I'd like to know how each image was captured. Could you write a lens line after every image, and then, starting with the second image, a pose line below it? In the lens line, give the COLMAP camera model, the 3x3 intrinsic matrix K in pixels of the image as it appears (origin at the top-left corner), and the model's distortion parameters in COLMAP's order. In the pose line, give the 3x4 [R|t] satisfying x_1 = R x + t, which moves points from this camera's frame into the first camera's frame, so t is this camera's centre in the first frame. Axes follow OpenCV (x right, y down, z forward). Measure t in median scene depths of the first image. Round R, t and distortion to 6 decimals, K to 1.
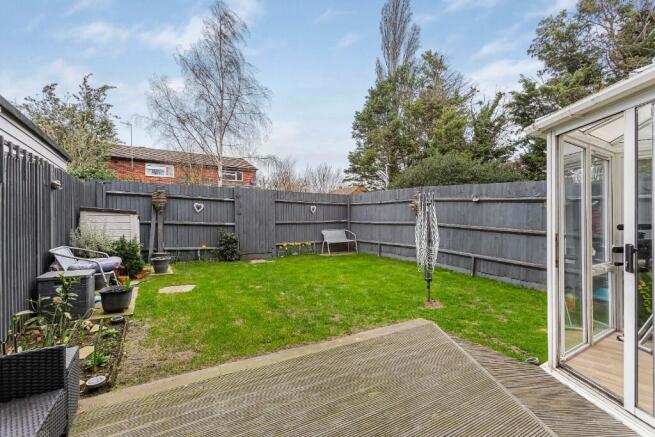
lens RADIAL K [[301.0, 0, 329.5], [0, 301.0, 223.4], [0, 0, 1]] dist [-0.028997, 0.029252]
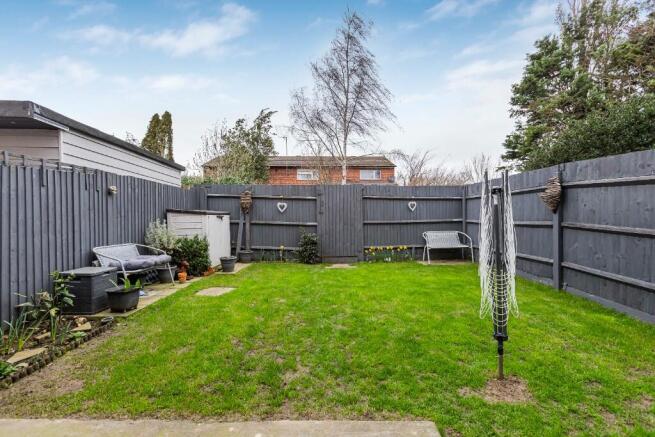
lens RADIAL K [[295.4, 0, 327.8], [0, 295.4, 219.7], [0, 0, 1]] dist [-0.032269, 0.024529]
pose [[0.857021, -0.002055, -0.515277, 0.187197], [-0.001426, 0.999979, -0.006359, -0.005137], [0.515279, 0.006185, 0.857000, 0.231970]]
